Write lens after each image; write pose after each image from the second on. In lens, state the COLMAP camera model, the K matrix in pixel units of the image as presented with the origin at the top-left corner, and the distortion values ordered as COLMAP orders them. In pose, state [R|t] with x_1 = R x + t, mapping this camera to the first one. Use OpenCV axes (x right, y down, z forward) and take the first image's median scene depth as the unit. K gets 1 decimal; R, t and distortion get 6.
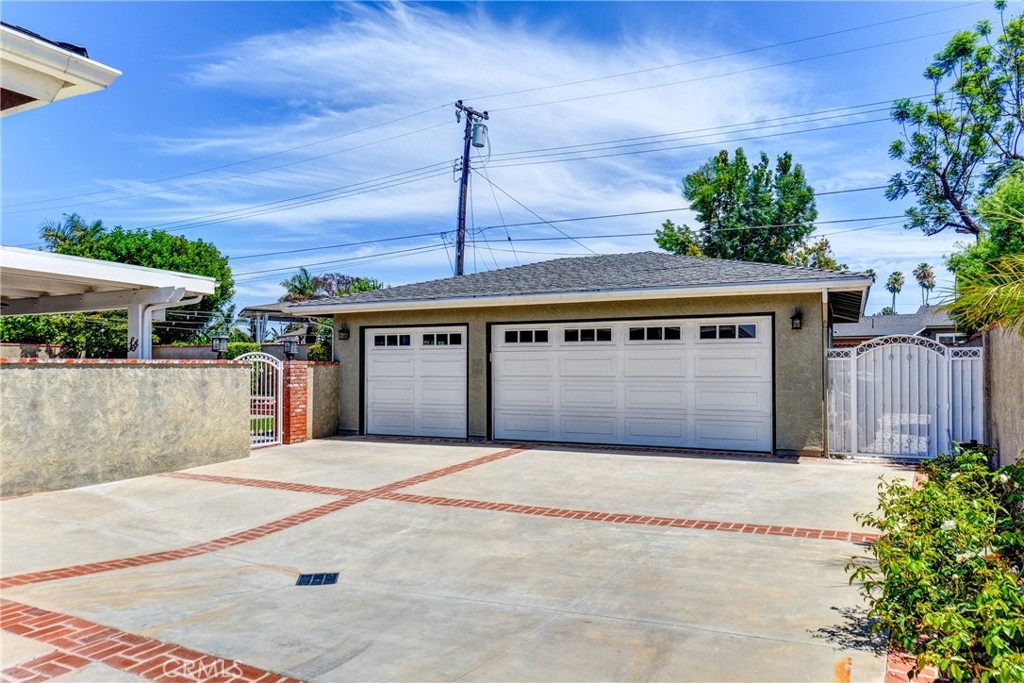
lens RADIAL K [[724.2, 0, 513.1], [0, 724.2, 349.5], [0, 0, 1]] dist [0.042563, -0.000200]
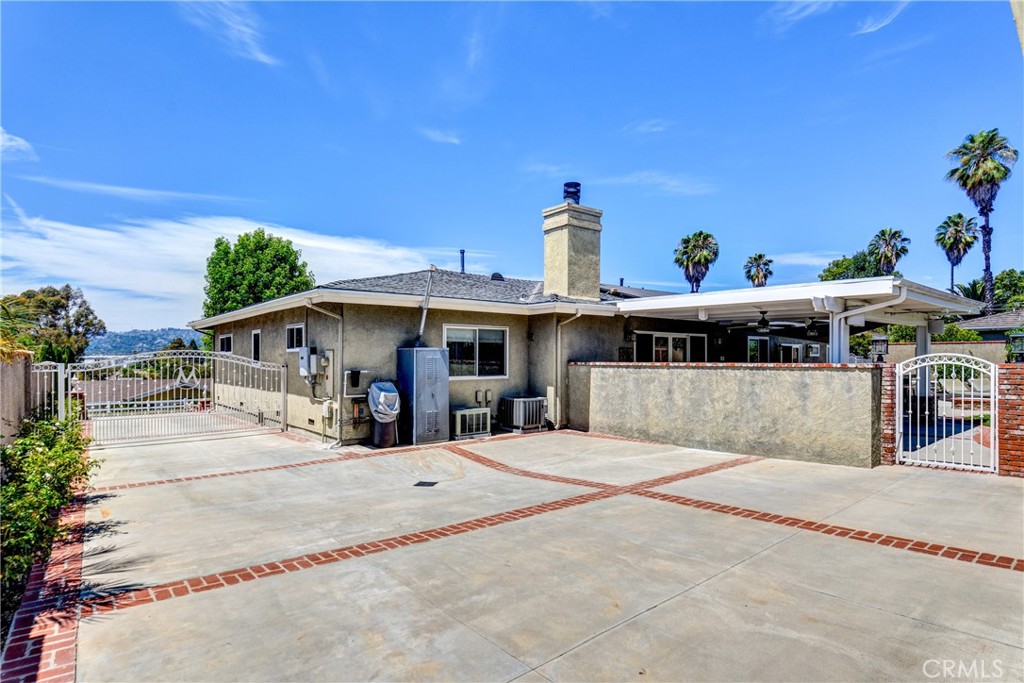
lens RADIAL K [[534.2, 0, 497.4], [0, 534.2, 362.5], [0, 0, 1]] dist [0.017368, -0.008396]
pose [[-0.397146, 0.006597, -0.917732, 0.542137], [0.024149, 0.999703, -0.003264, 0.005353], [0.917438, -0.023459, -0.397188, 1.012532]]
